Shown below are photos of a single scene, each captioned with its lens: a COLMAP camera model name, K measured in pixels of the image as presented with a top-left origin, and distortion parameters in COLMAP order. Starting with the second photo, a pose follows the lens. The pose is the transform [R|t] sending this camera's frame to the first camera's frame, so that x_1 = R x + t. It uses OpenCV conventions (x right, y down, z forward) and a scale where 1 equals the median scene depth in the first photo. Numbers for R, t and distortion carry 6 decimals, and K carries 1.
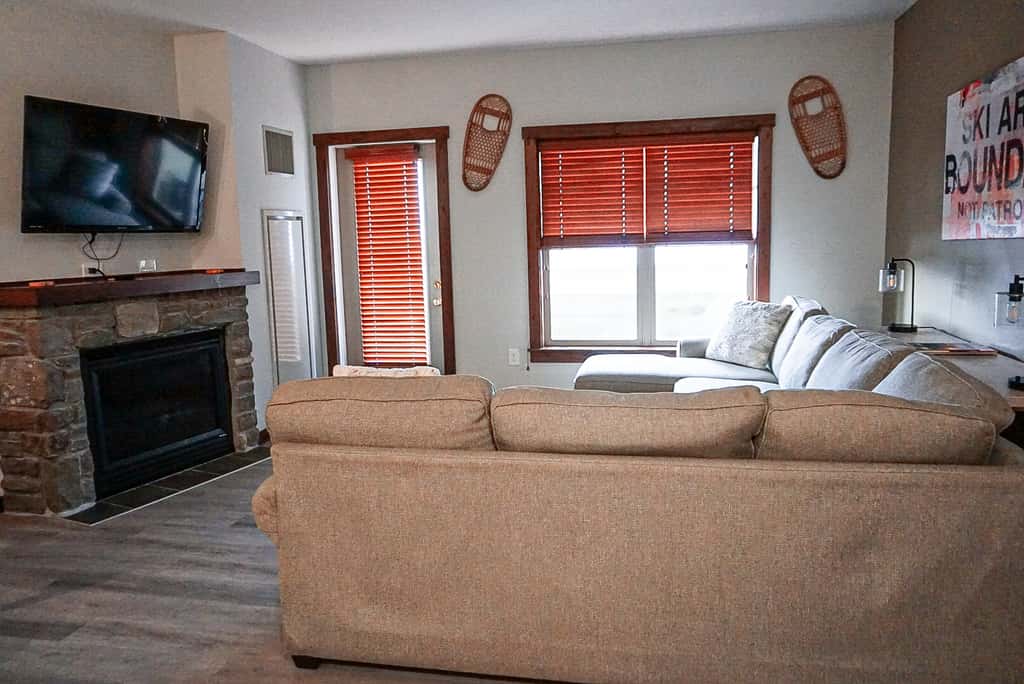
lens RADIAL K [[766.2, 0, 512.0], [0, 766.2, 342.0], [0, 0, 1]] dist [-0.014135, 0.003015]
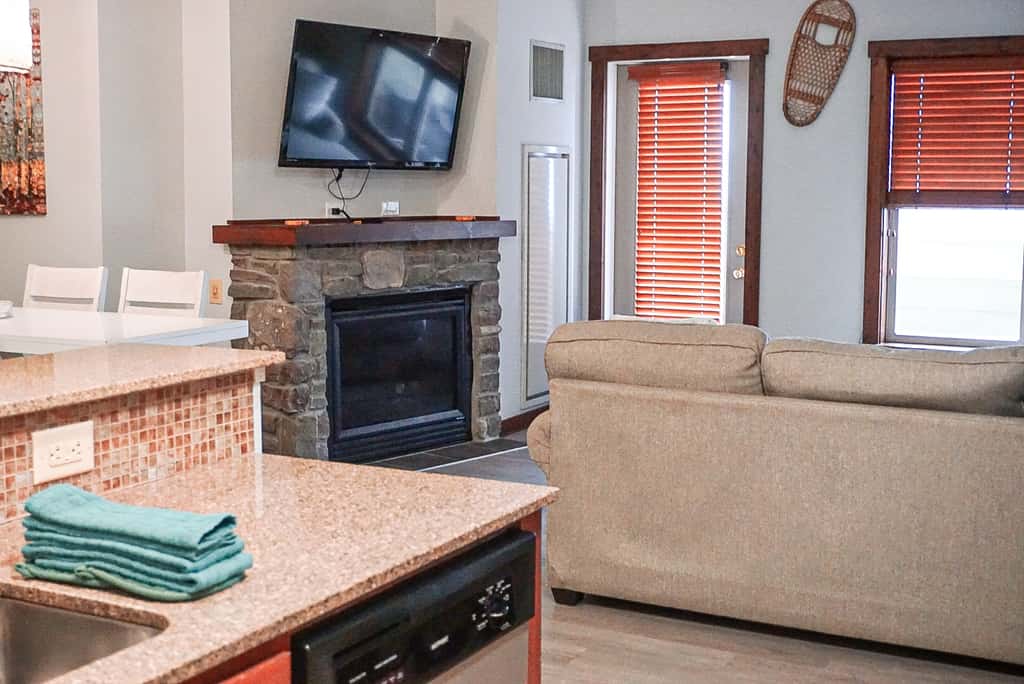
lens RADIAL K [[1346.3, 0, 512.0], [0, 1346.3, 342.0], [0, 0, 1]] dist [-0.034944, 0.020631]
pose [[0.959280, 0.064656, -0.274956, 0.066806], [-0.069834, 0.997517, -0.009075, 0.049984], [0.273687, 0.027907, 0.961414, -0.376840]]
